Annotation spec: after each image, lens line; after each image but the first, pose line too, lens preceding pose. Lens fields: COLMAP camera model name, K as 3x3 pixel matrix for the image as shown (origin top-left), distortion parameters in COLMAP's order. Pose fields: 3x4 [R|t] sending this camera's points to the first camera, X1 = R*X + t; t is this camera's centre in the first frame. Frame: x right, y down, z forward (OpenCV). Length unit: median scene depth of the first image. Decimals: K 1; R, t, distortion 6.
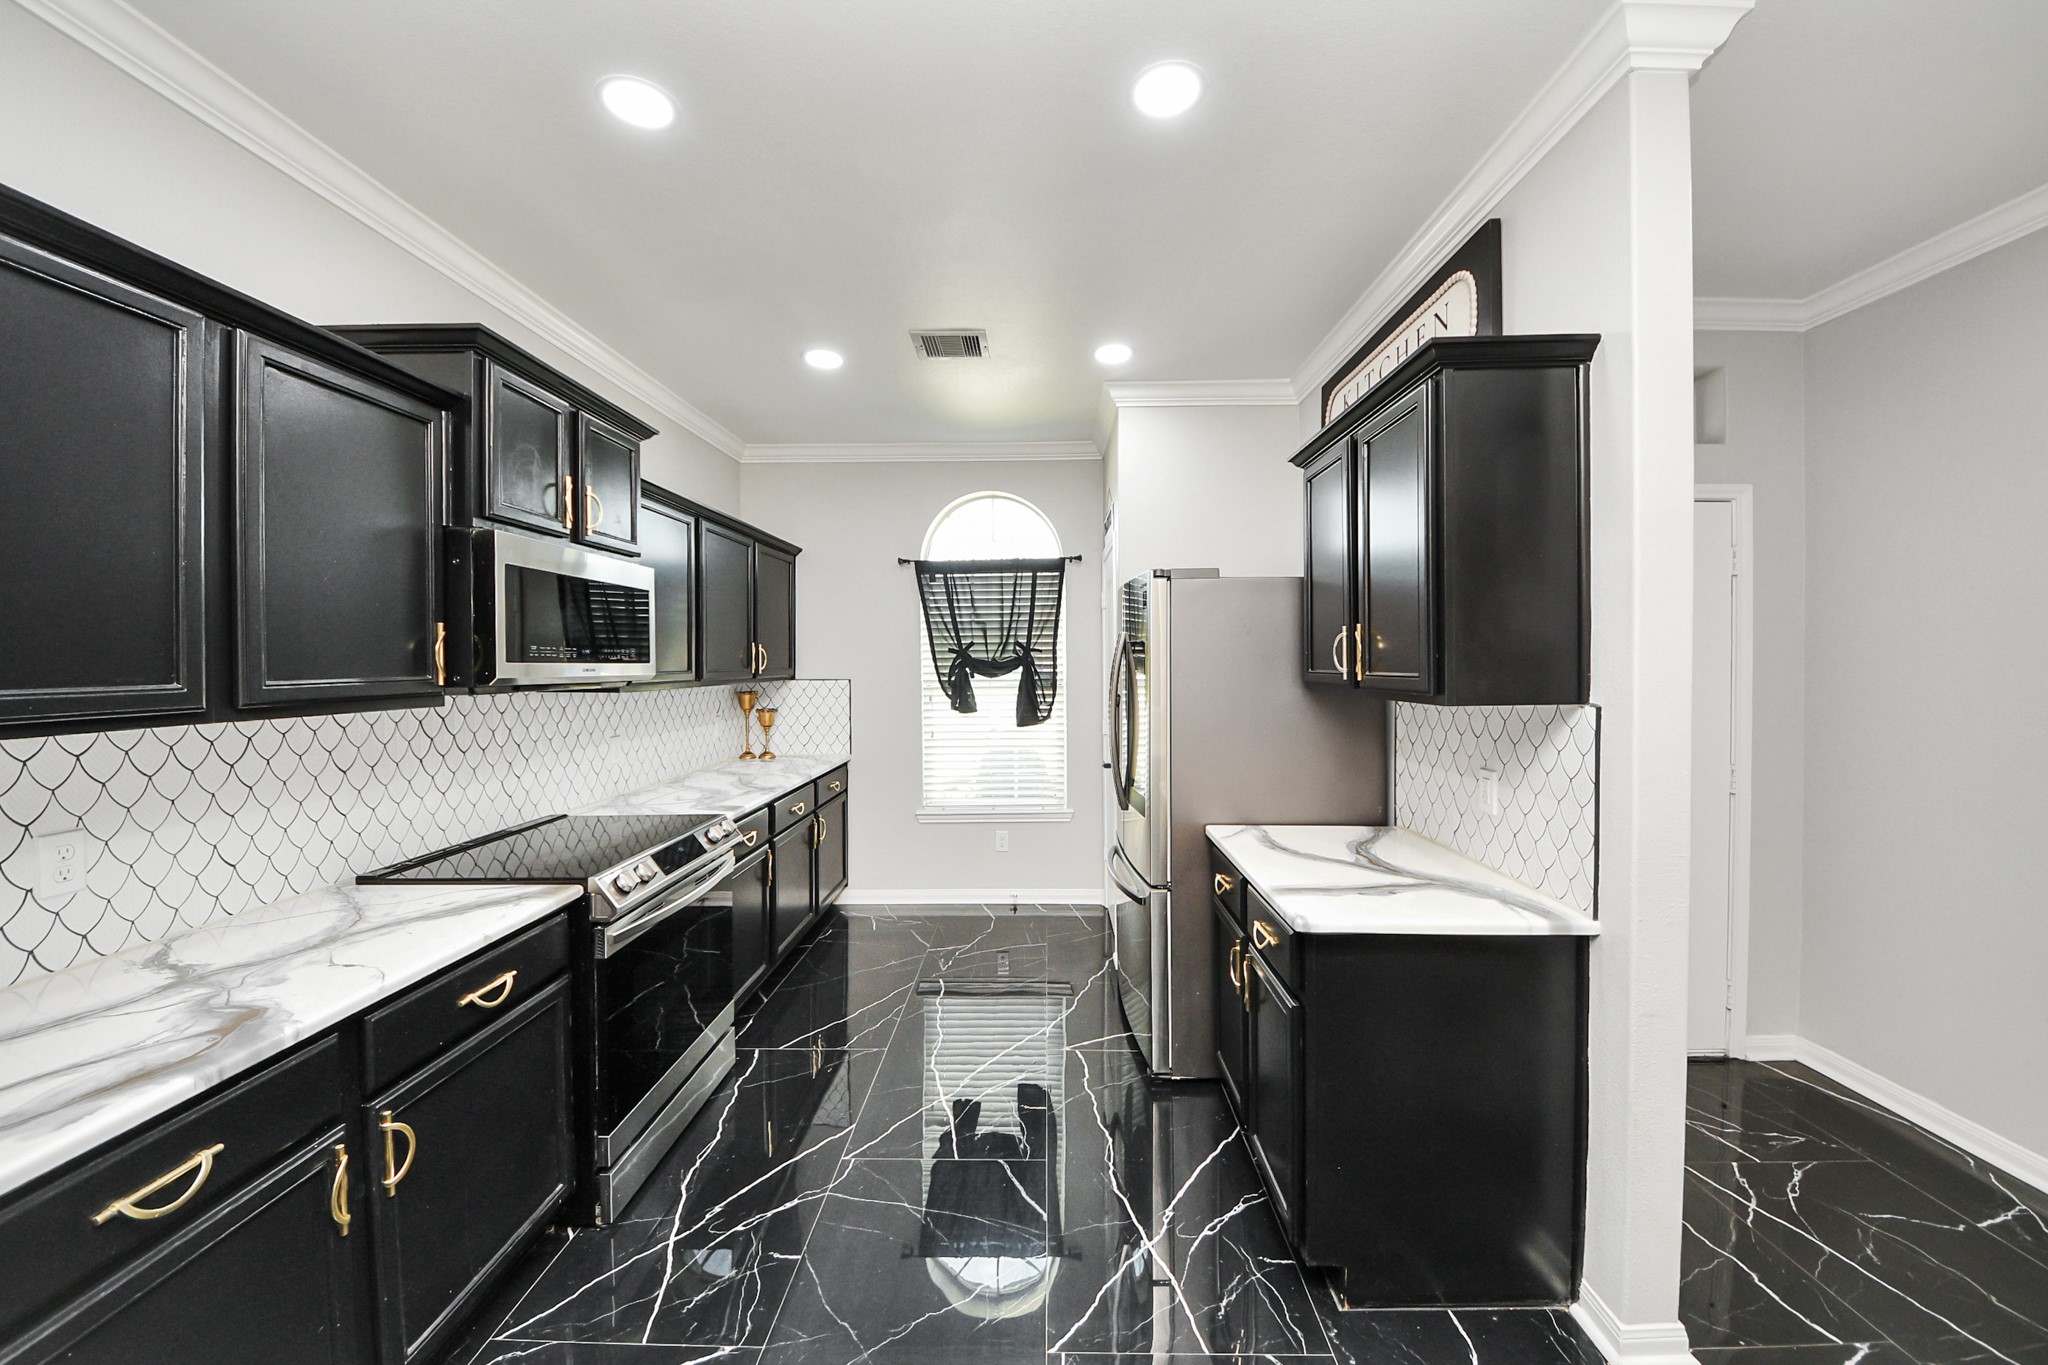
lens RADIAL K [[734.7, 0, 1039.1], [0, 734.7, 661.7], [0, 0, 1]] dist [-0.002316, -0.000130]
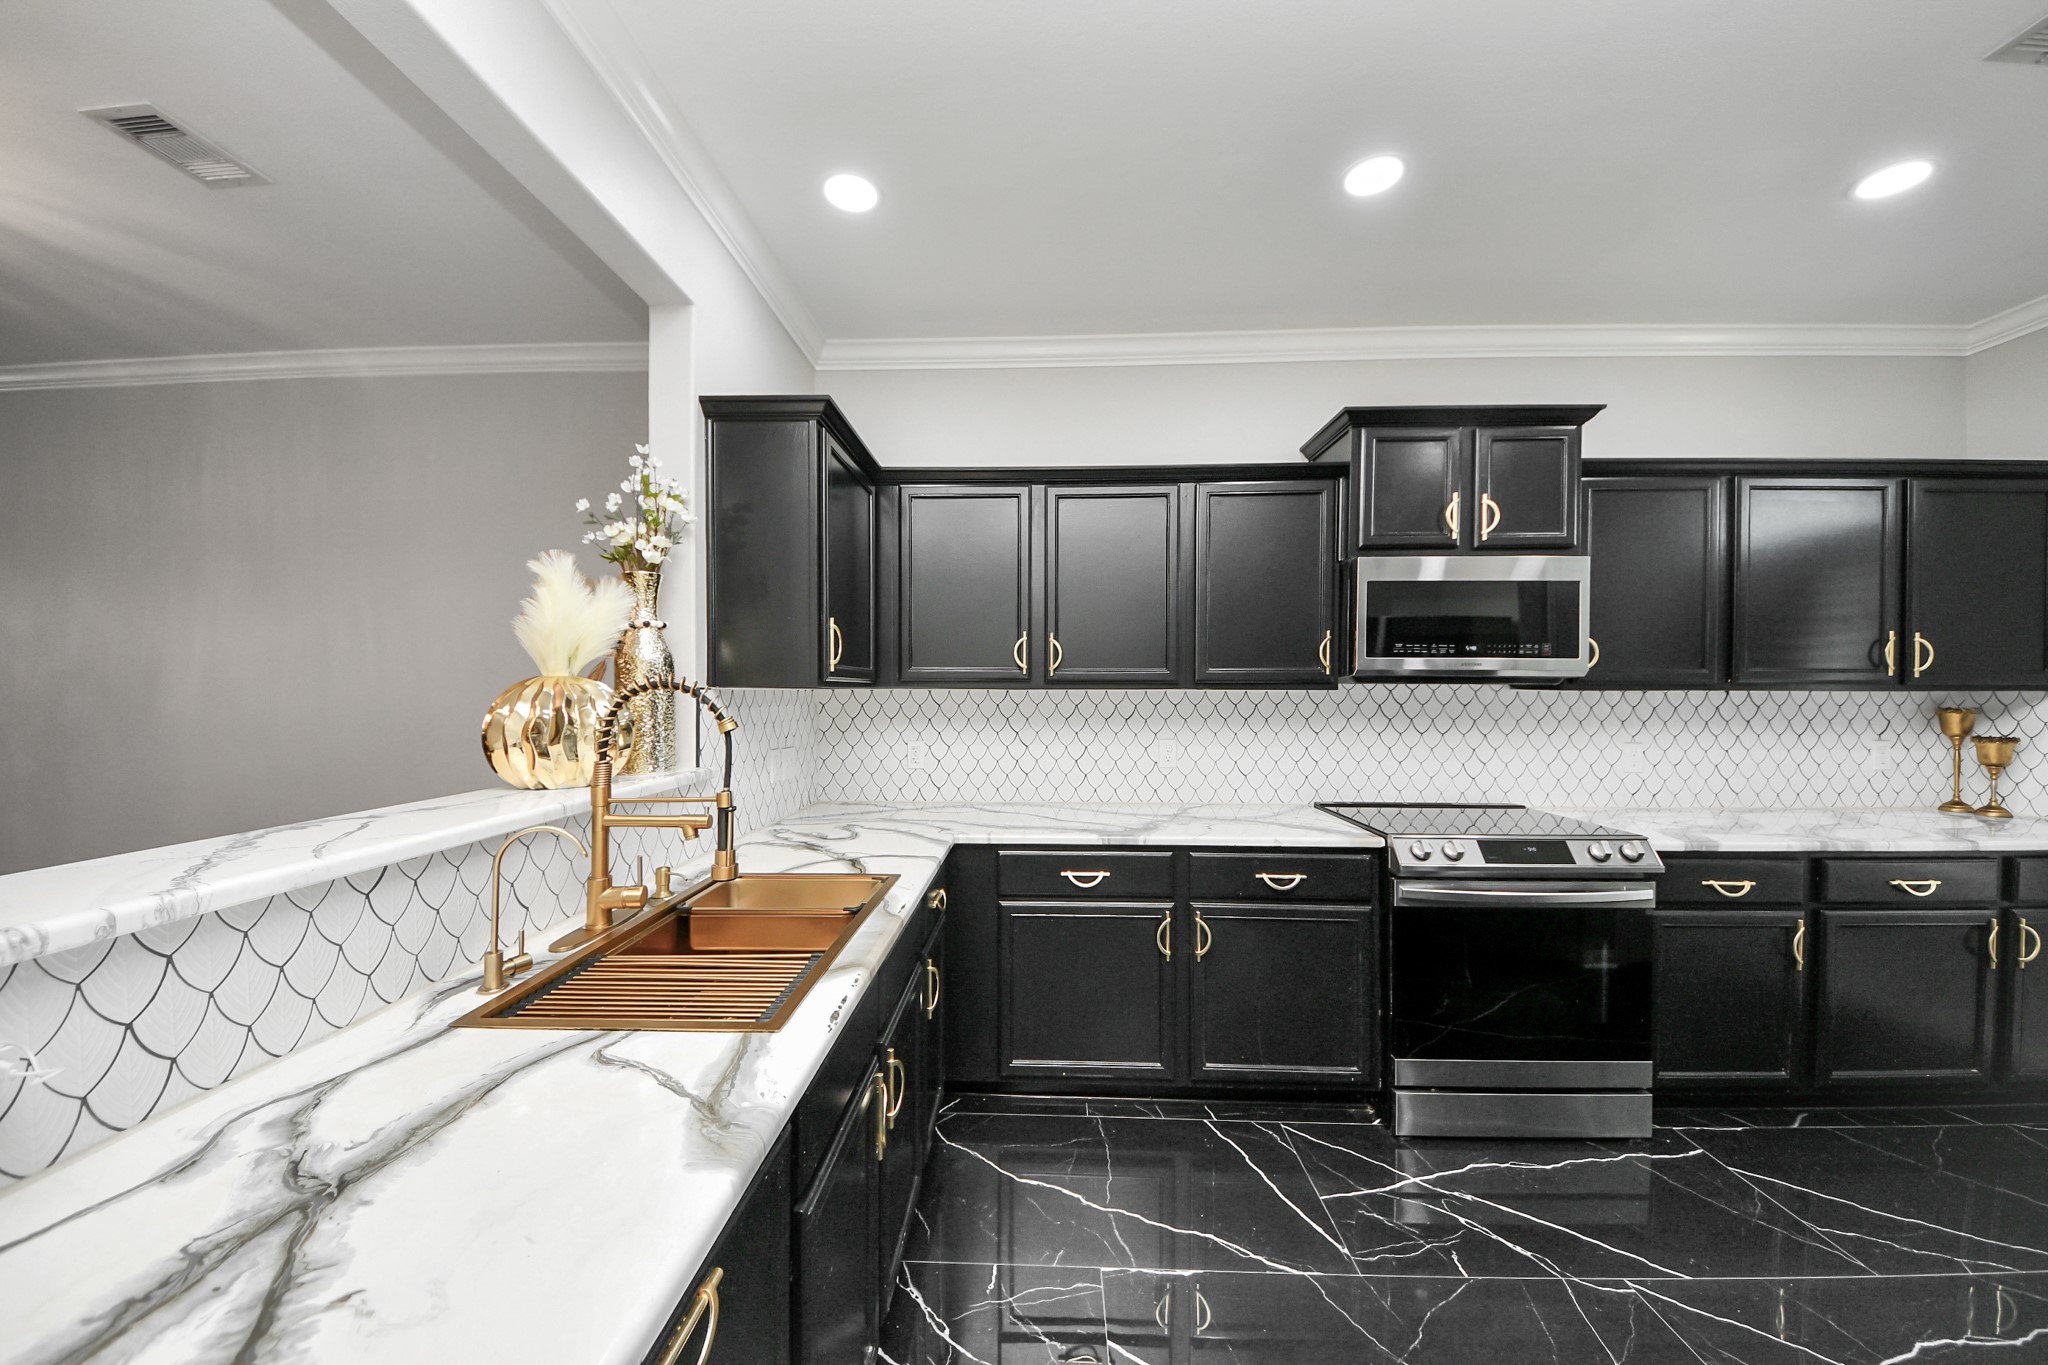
lens RADIAL K [[734.7, 0, 1026.3], [0, 734.7, 695.9], [0, 0, 1]] dist [-0.002316, -0.000130]
pose [[-0.039431, 0.010384, -0.999168, 0.375479], [-0.002852, 0.999941, 0.010505, 0.036088], [0.999218, 0.003264, -0.039399, 0.284774]]
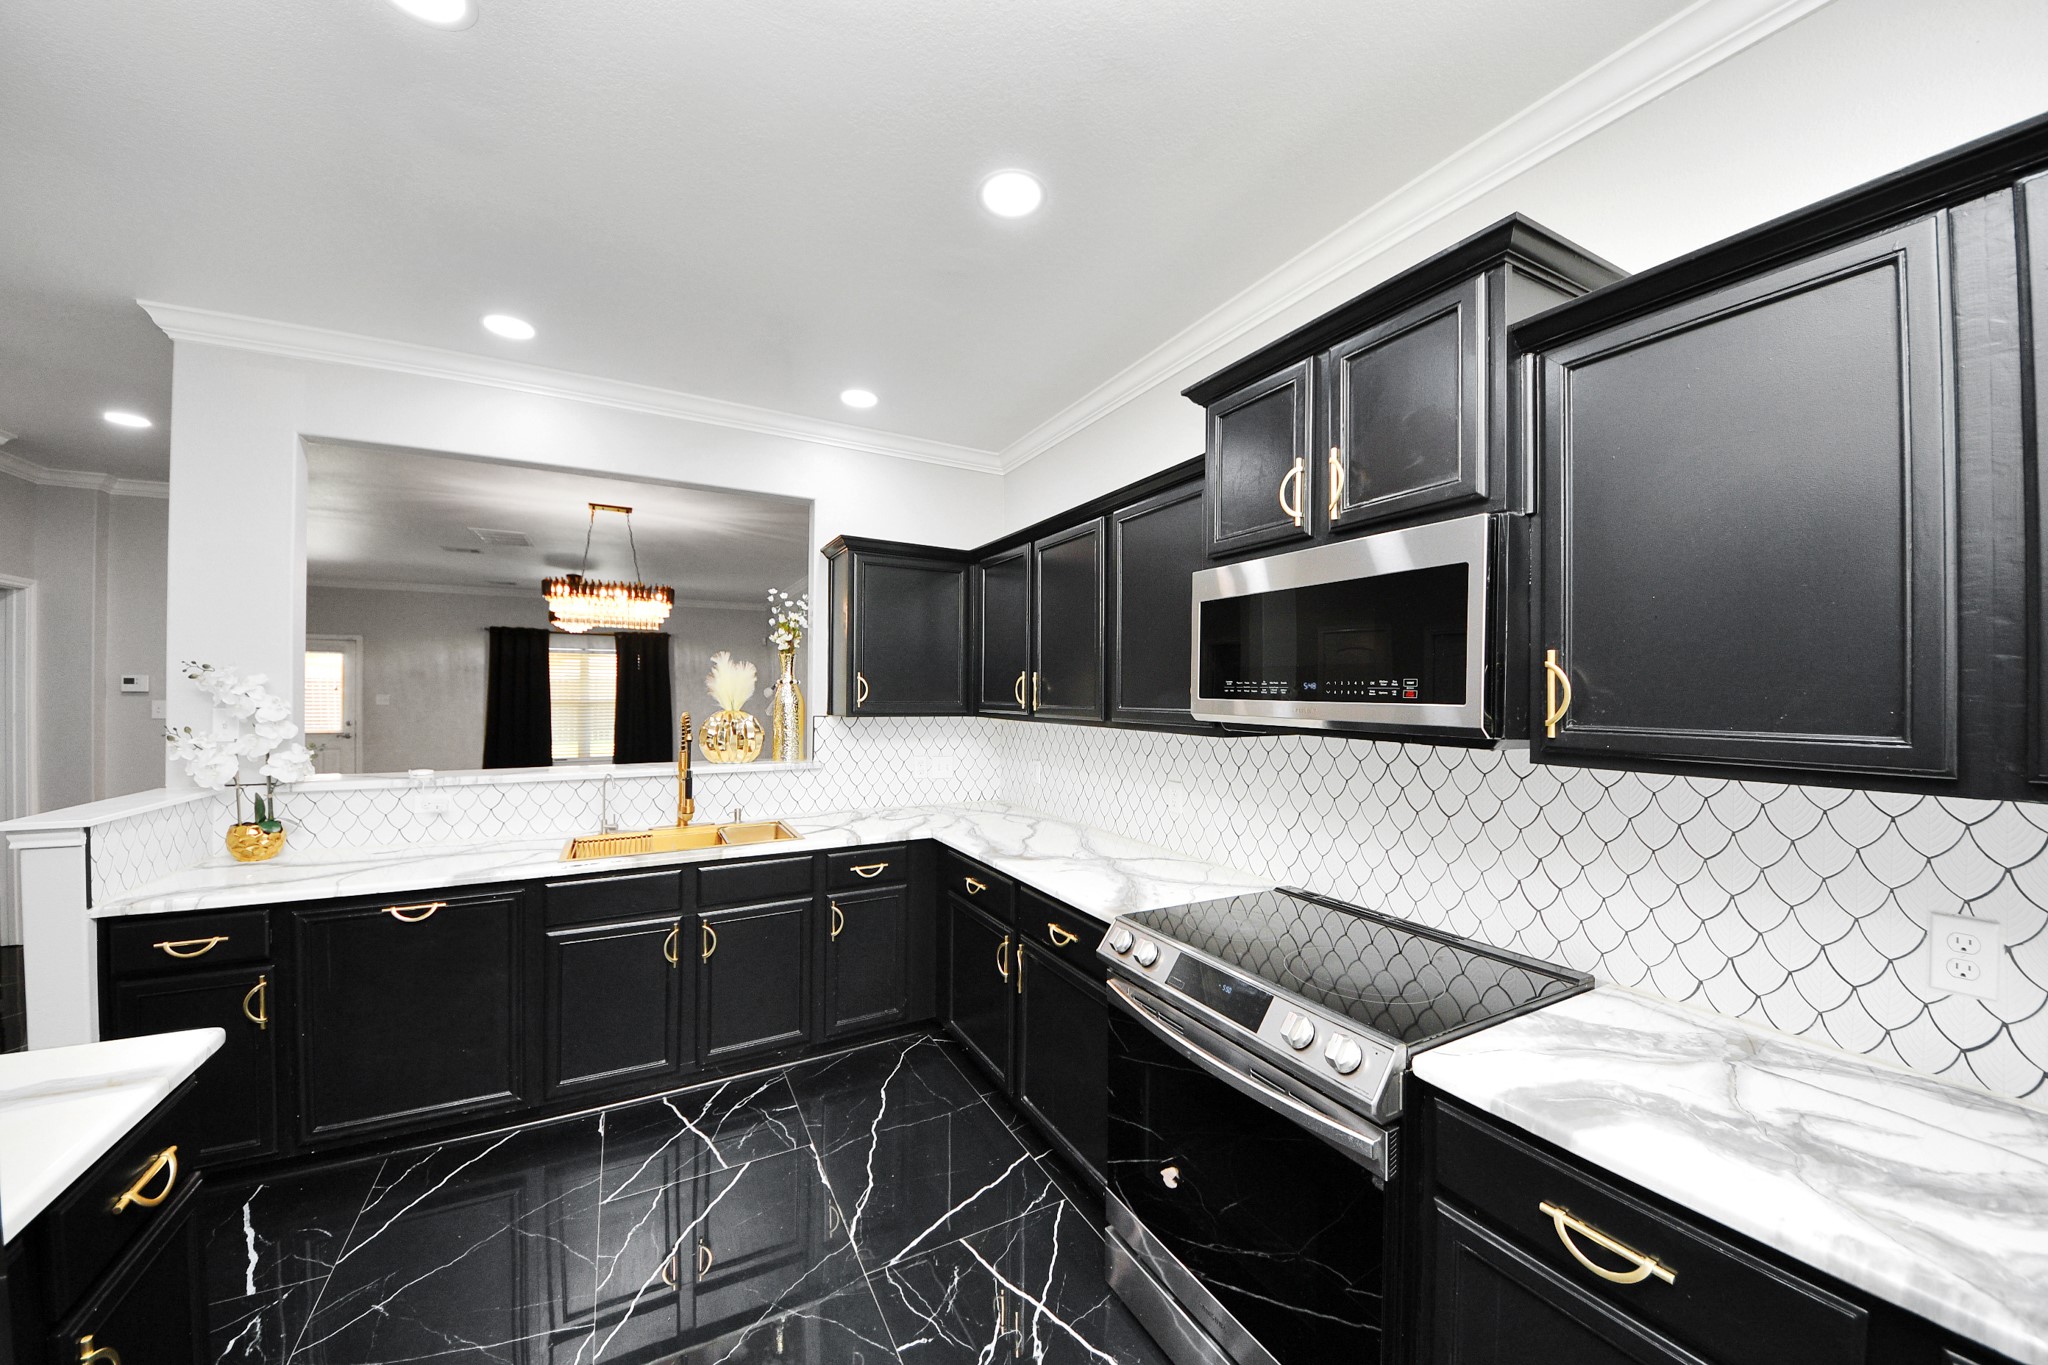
lens RADIAL K [[734.7, 0, 1028.2], [0, 734.7, 693.0], [0, 0, 1]] dist [-0.002316, -0.000130]
pose [[-0.880884, -0.001264, -0.473330, -0.021728], [-0.004949, 0.999966, 0.006539, -0.007417], [0.473306, 0.008103, -0.880861, 1.125500]]
